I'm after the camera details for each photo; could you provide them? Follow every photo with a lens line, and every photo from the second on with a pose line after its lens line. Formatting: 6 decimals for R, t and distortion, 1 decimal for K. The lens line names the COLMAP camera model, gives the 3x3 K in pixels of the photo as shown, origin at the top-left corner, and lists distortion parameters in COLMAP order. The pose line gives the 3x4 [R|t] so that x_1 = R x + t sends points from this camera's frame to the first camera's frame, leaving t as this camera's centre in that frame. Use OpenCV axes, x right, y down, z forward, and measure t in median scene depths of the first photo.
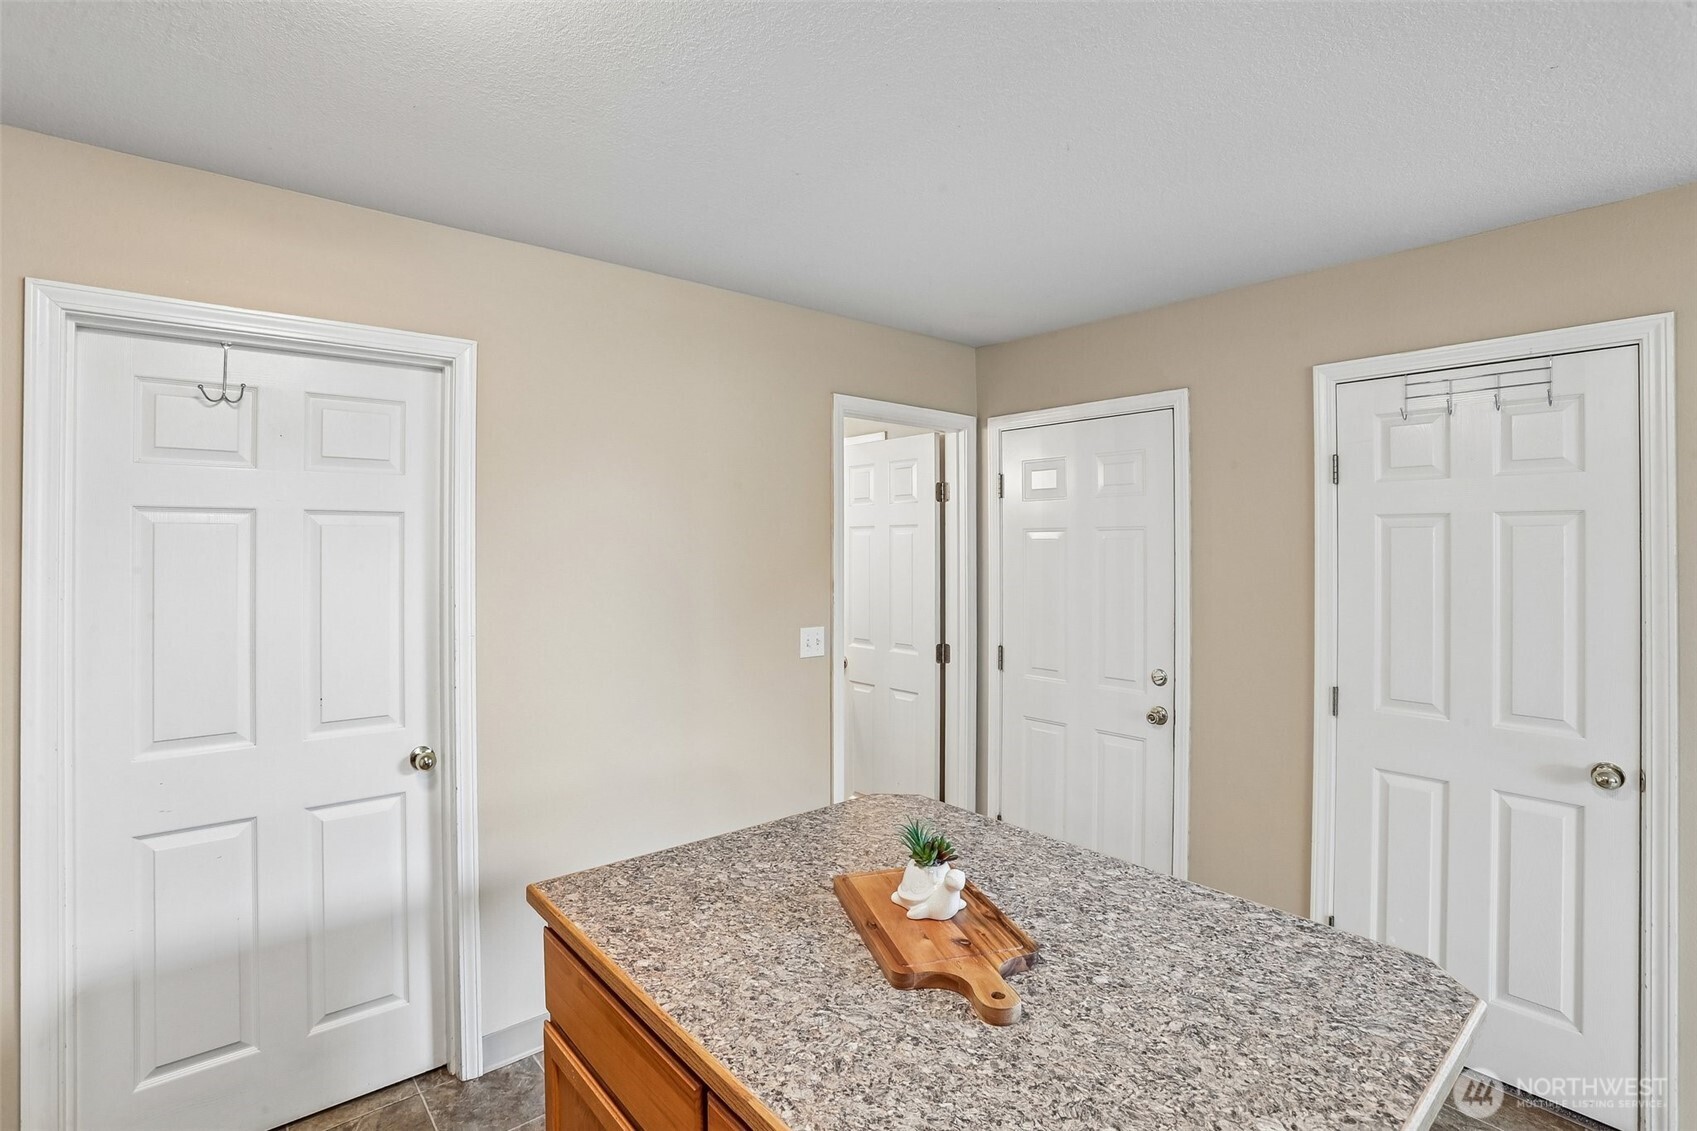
lens RADIAL K [[792.0, 0, 842.3], [0, 792.0, 539.8], [0, 0, 1]] dist [-0.079500, 0.037308]
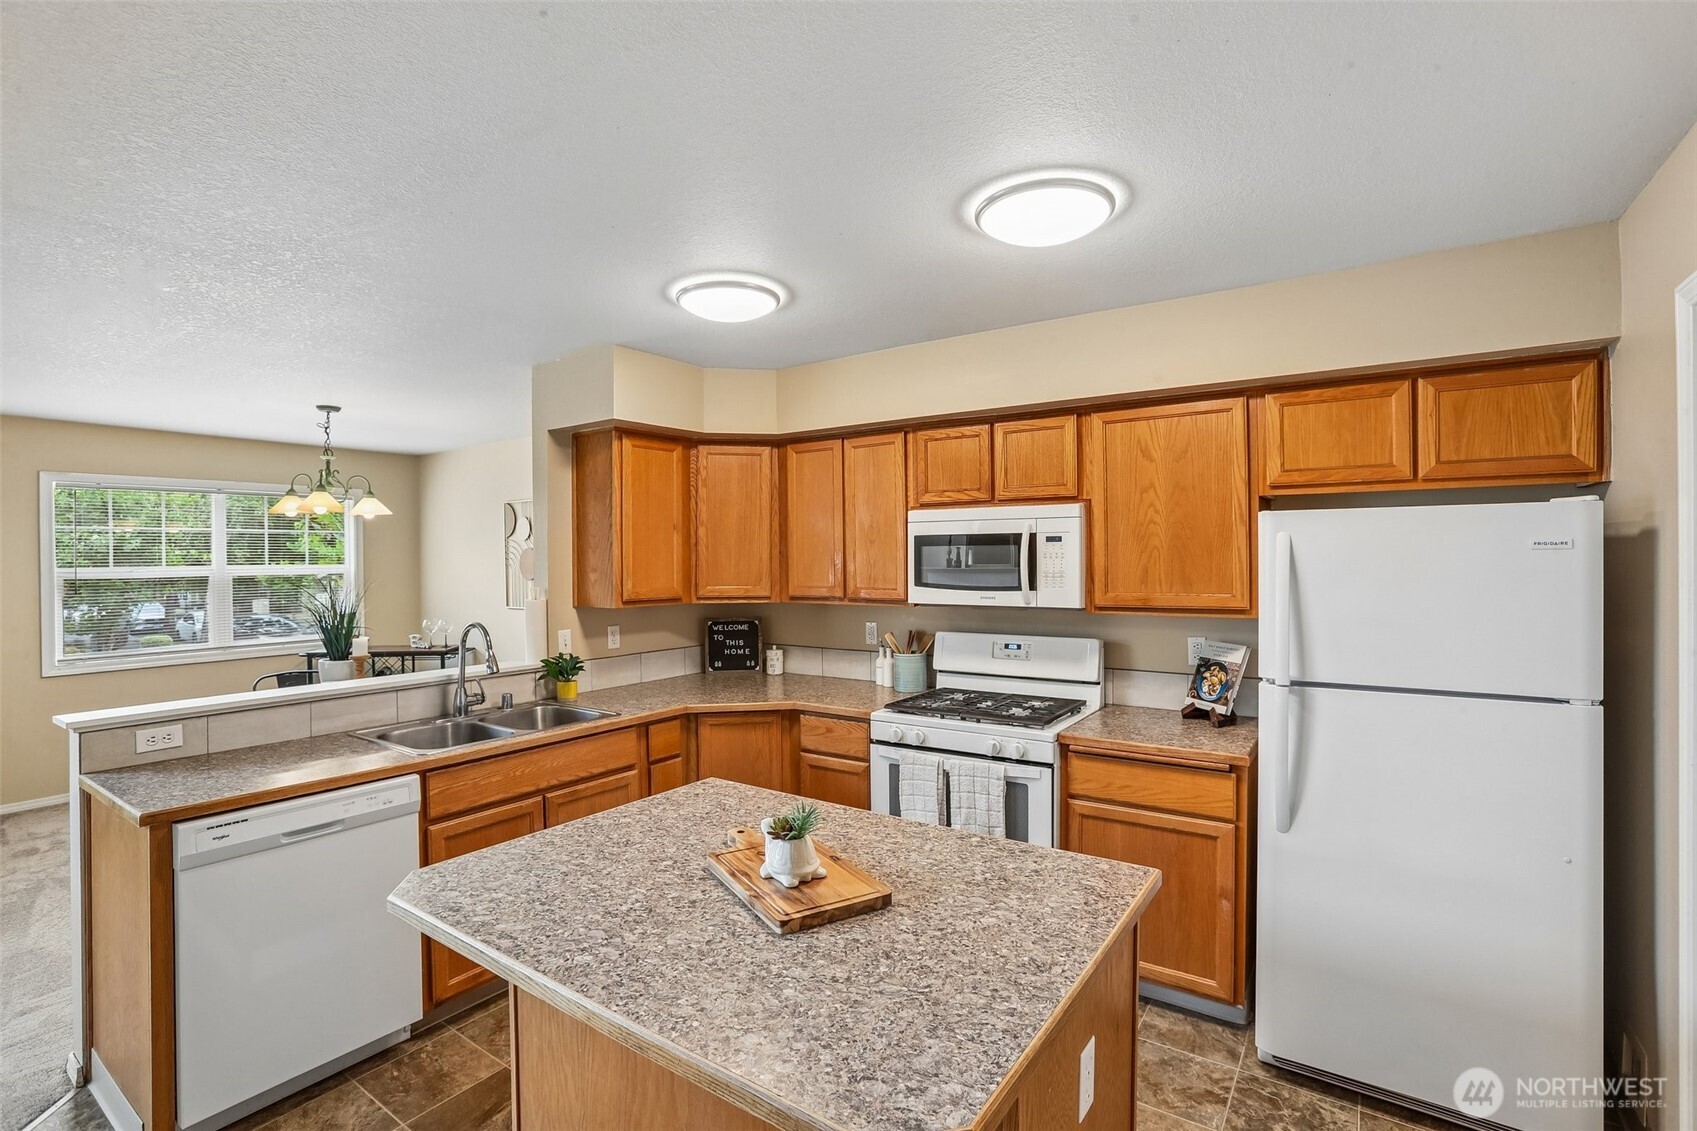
lens RADIAL K [[792.0, 0, 842.3], [0, 792.0, 539.8], [0, 0, 1]] dist [-0.079500, 0.037308]
pose [[-0.967543, 0.000548, -0.252706, 0.272097], [0.007664, 0.999601, -0.027175, 0.007297], [0.252591, -0.028229, -0.967161, 1.762417]]
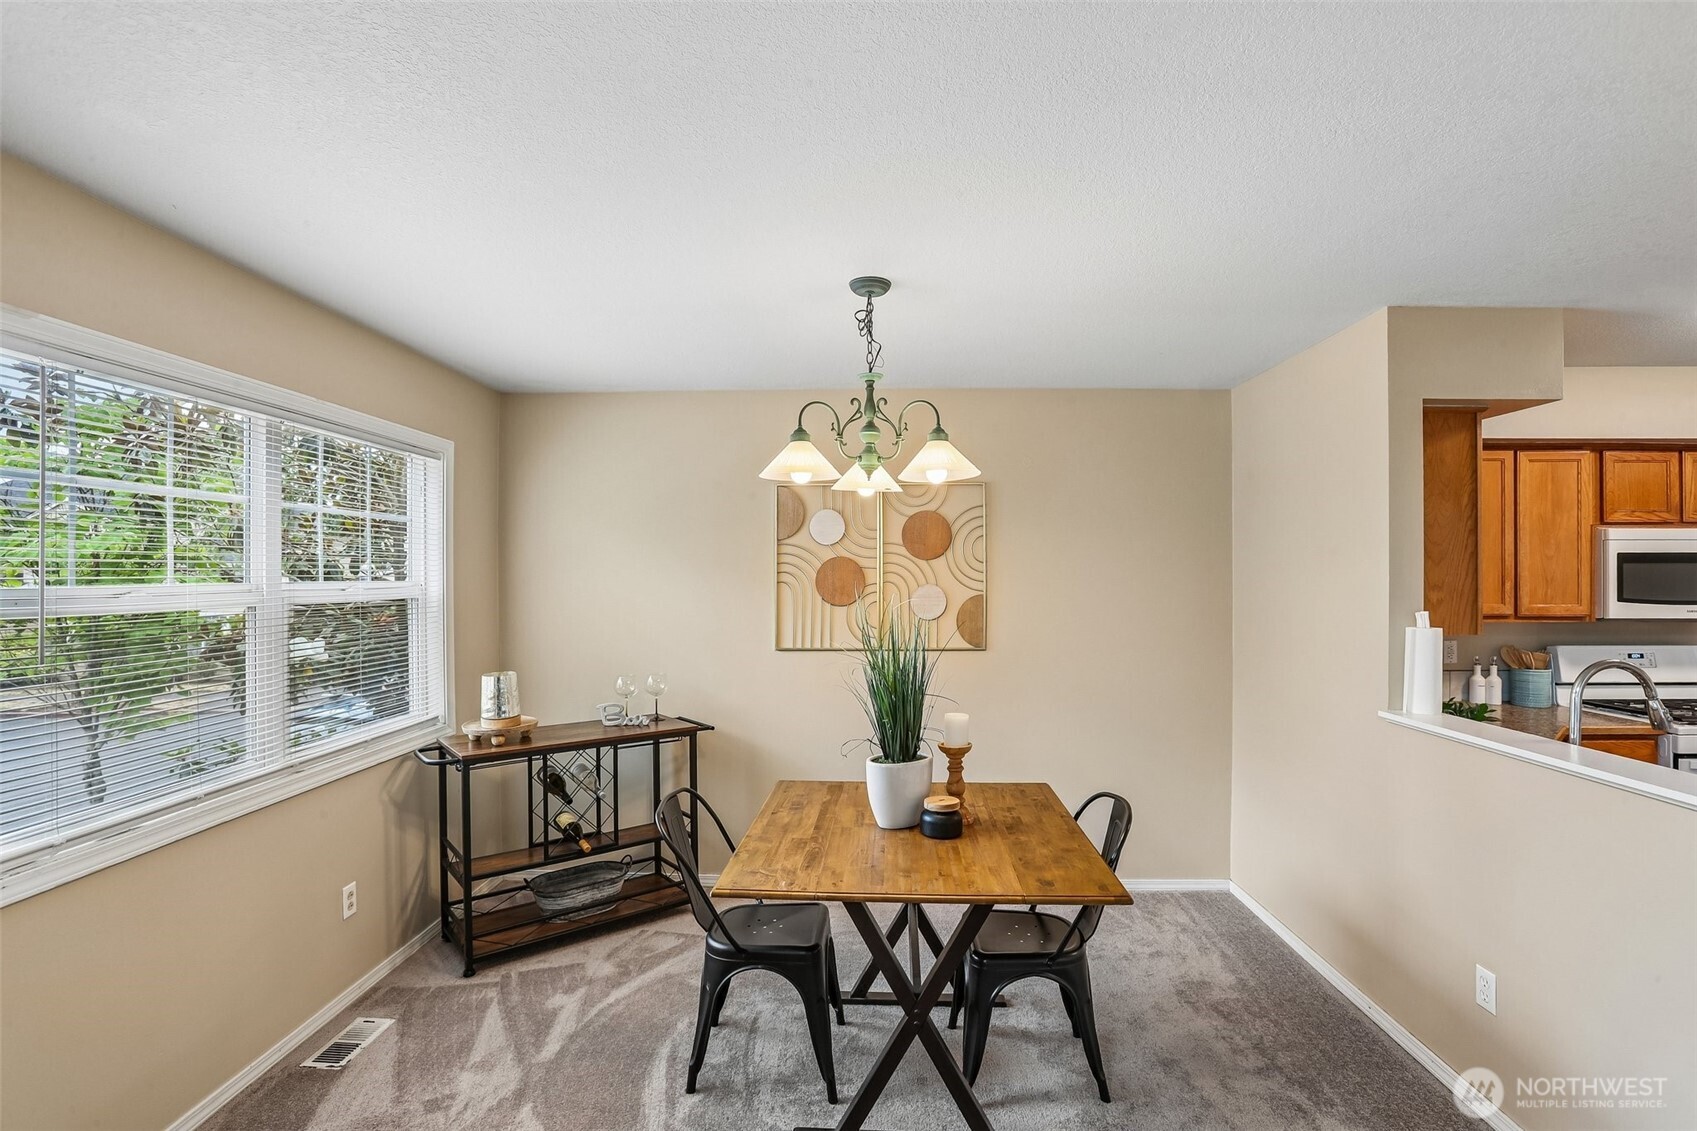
lens RADIAL K [[789.1, 0, 855.9], [0, 789.1, 583.4], [0, 0, 1]] dist [-0.069598, 0.026818]
pose [[-0.668912, 0.005174, -0.743324, 2.546154], [0.003951, 0.999986, 0.003405, 0.008361], [0.743331, -0.000659, -0.668923, -0.455503]]
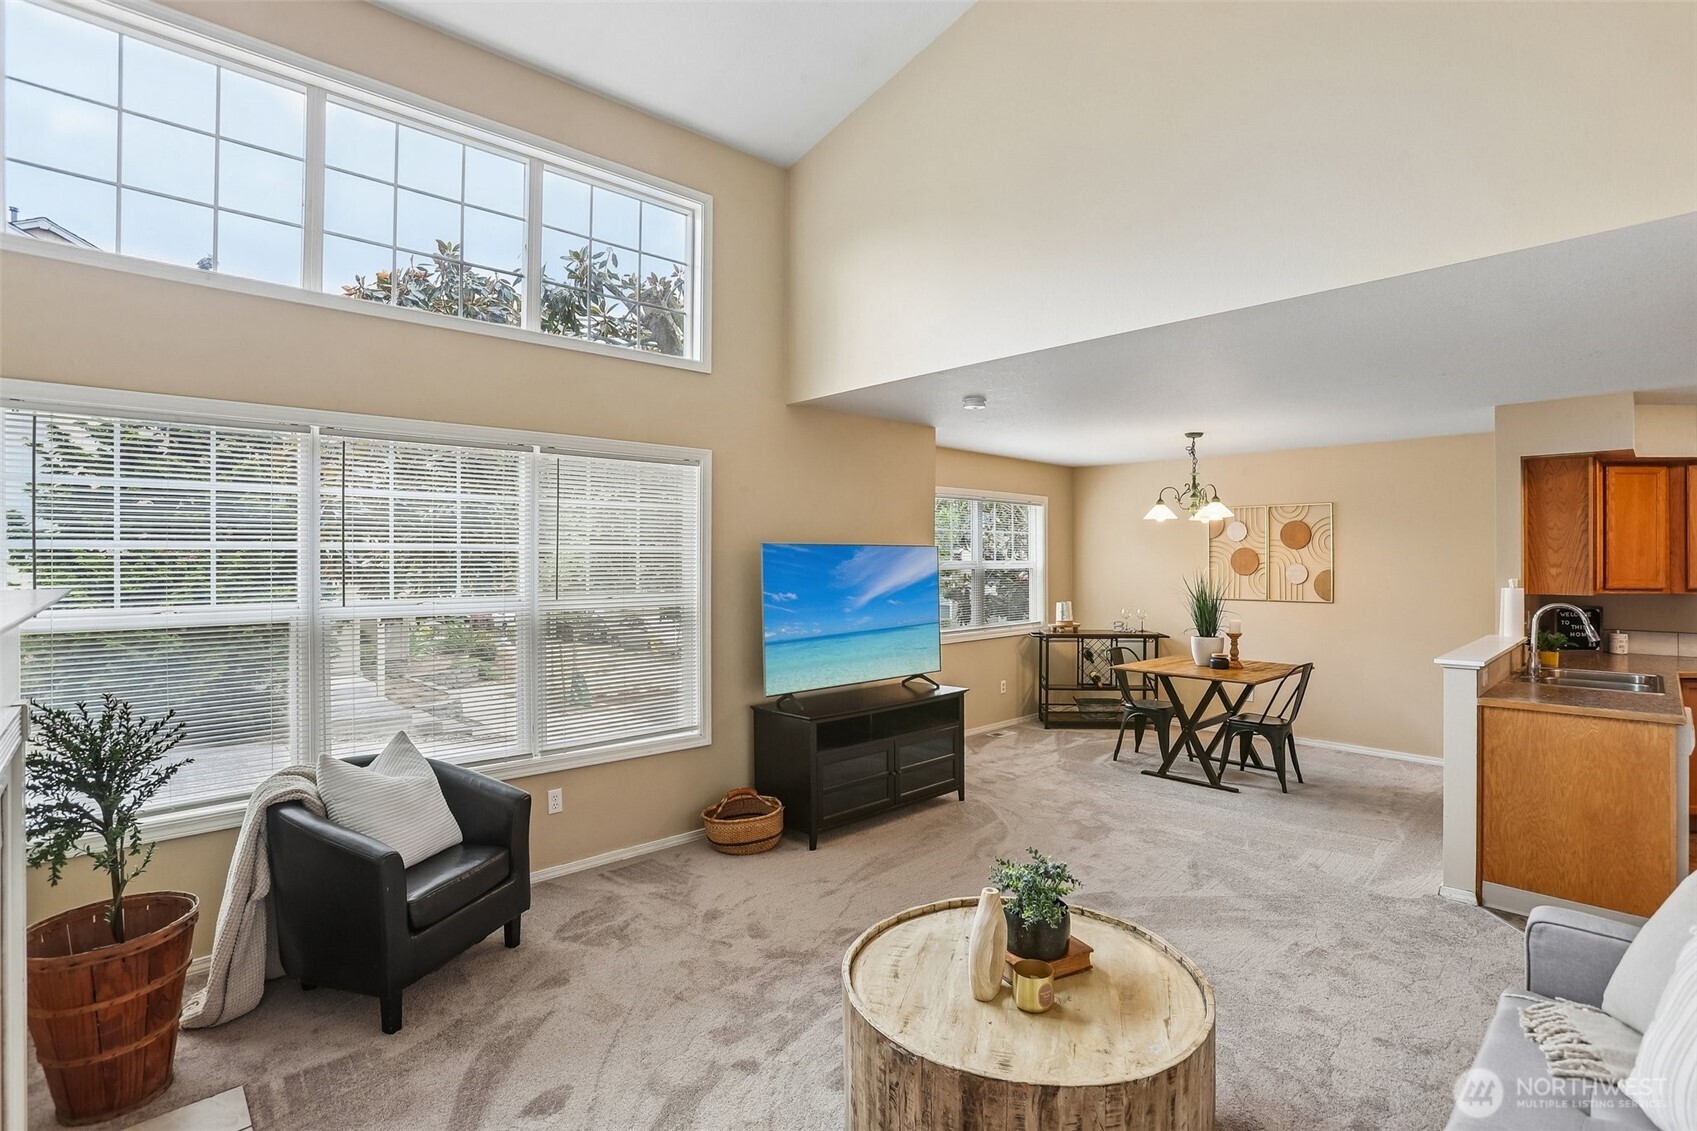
lens RADIAL K [[808.8, 0, 853.8], [0, 808.8, 558.4], [0, 0, 1]] dist [-0.075828, 0.038947]
pose [[-0.998066, -0.003650, -0.062059, 3.178067], [-0.003215, 0.999970, -0.007099, 0.030324], [0.062083, -0.006886, -0.998047, 2.104023]]
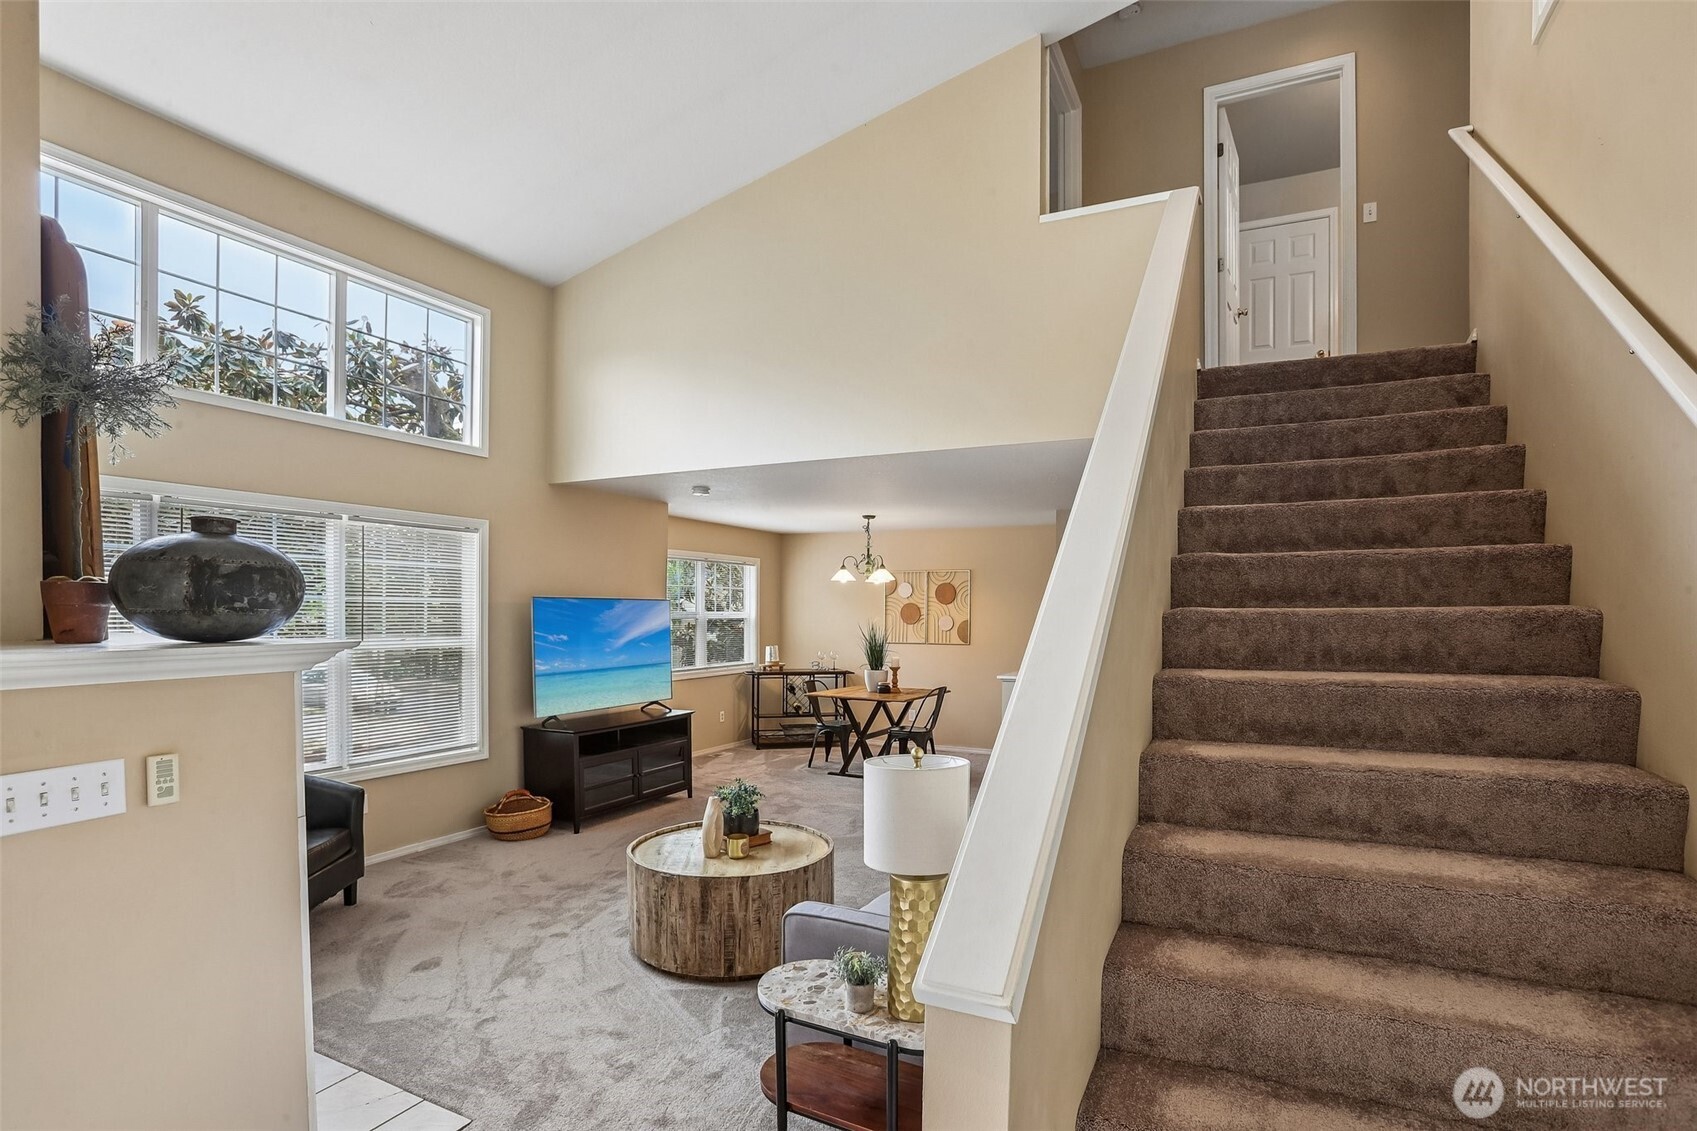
lens RADIAL K [[833.2, 0, 855.0], [0, 833.2, 632.1], [0, 0, 1]] dist [-0.054943, 0.000283]
pose [[-0.920248, -0.001097, -0.391334, 3.432263], [-0.009074, 0.999787, 0.018534, 0.035861], [0.391230, 0.020606, -0.920062, 3.151979]]
